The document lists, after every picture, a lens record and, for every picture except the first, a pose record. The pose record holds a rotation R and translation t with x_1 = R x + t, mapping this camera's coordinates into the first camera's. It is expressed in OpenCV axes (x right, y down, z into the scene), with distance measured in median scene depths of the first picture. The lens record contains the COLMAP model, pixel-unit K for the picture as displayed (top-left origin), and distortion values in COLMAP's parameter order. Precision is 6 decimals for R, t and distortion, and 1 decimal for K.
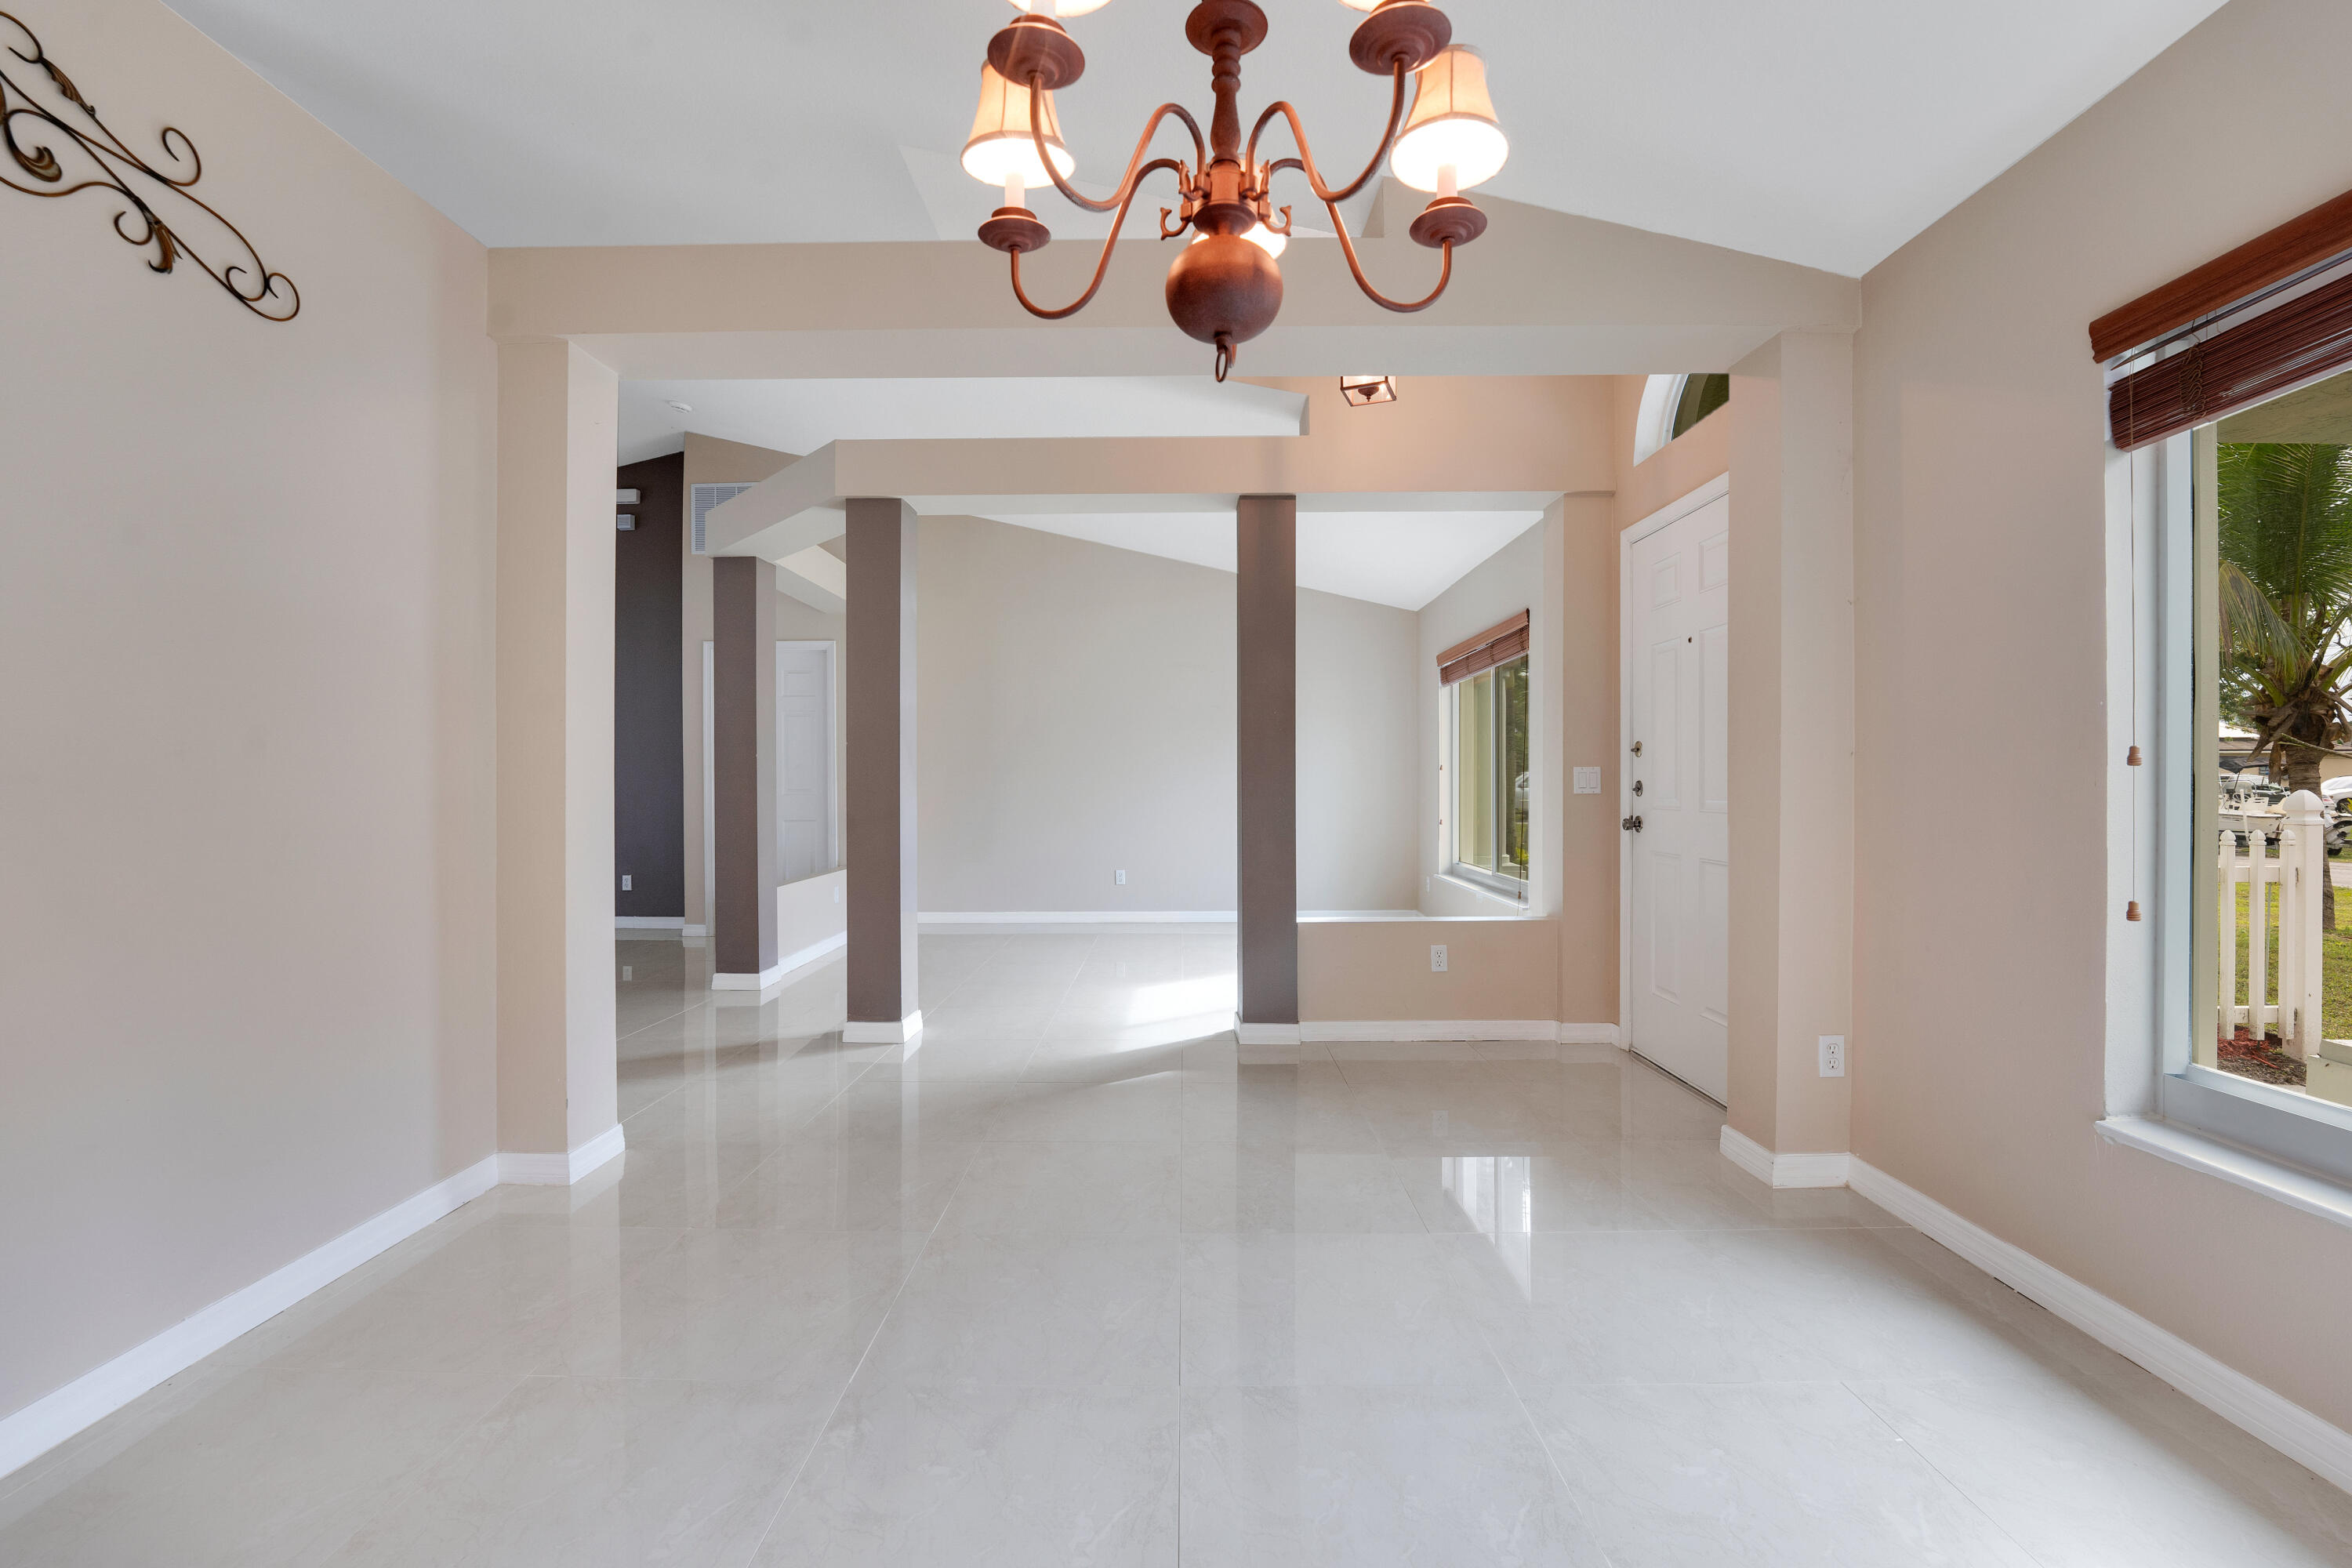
lens RADIAL K [[985.9, 0, 1130.0], [0, 985.9, 791.5], [0, 0, 1]] dist [-0.022293, 0.000269]
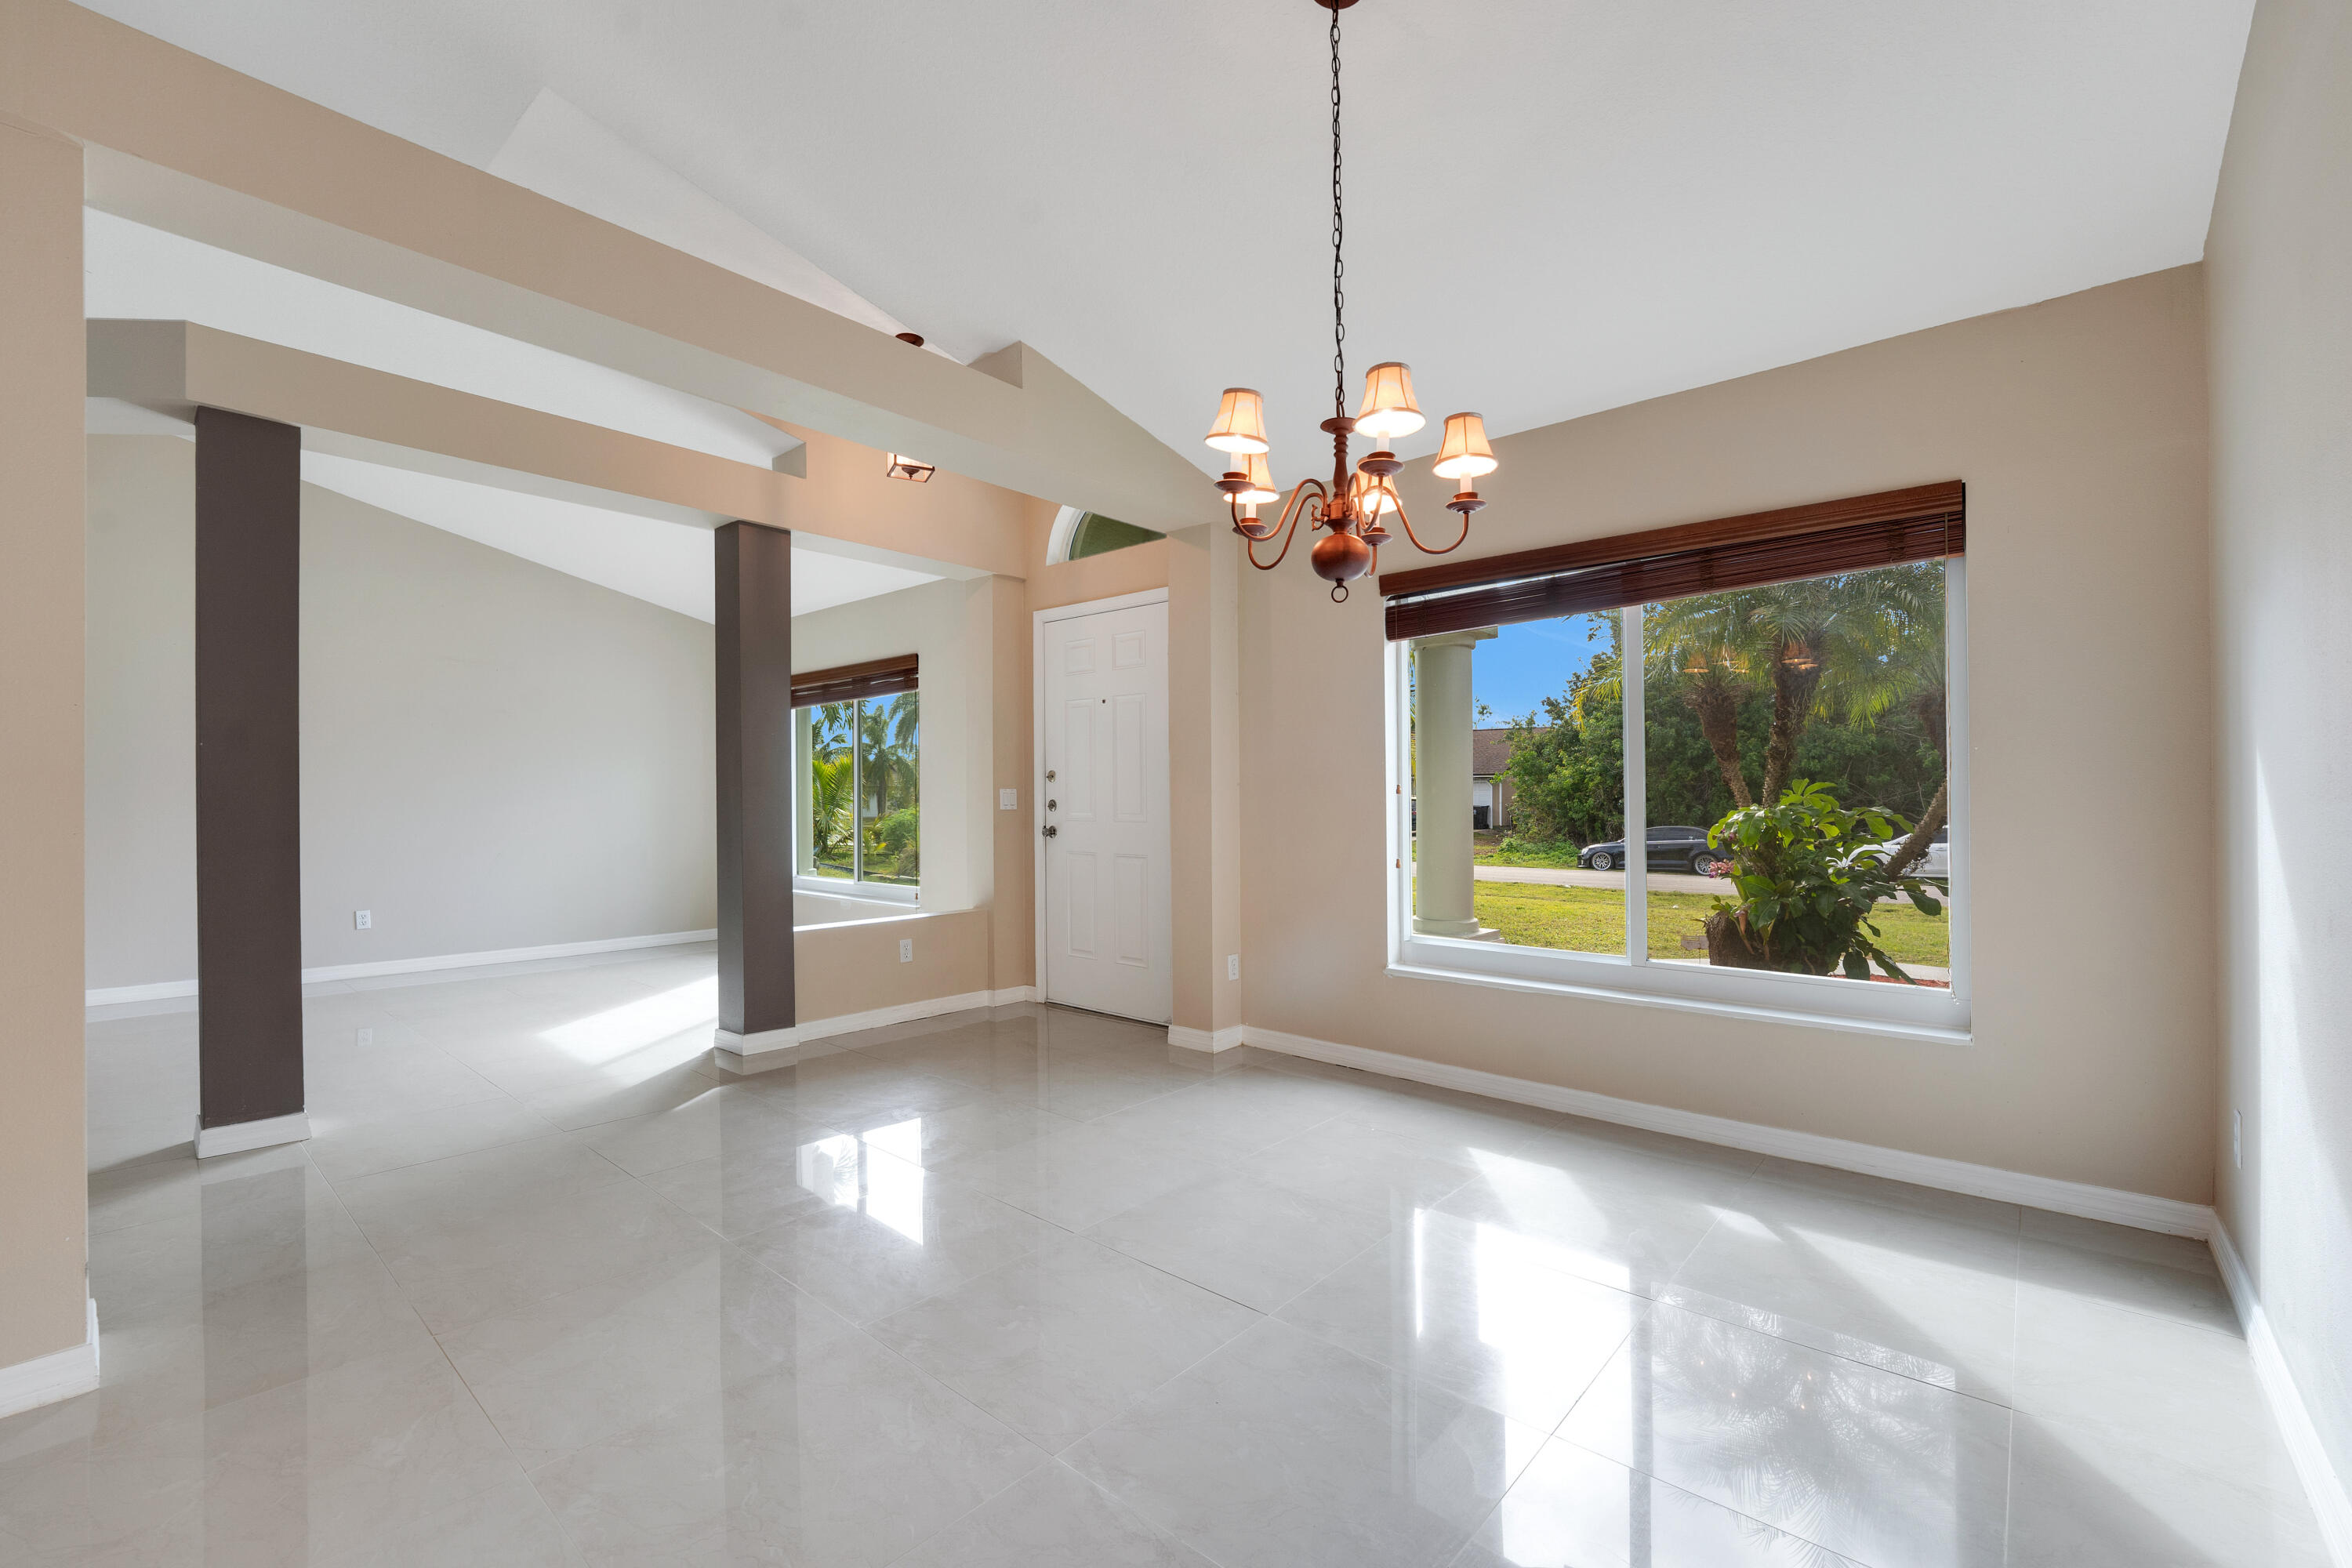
lens RADIAL K [[1007.8, 0, 1176.0], [0, 1007.8, 784.0], [0, 0, 1]] dist [-0.012098, -0.000204]
pose [[0.647436, 0.015080, 0.761971, -0.410710], [0.003581, 0.999733, -0.022828, -0.000306], [-0.762111, 0.017508, 0.647209, -0.025042]]
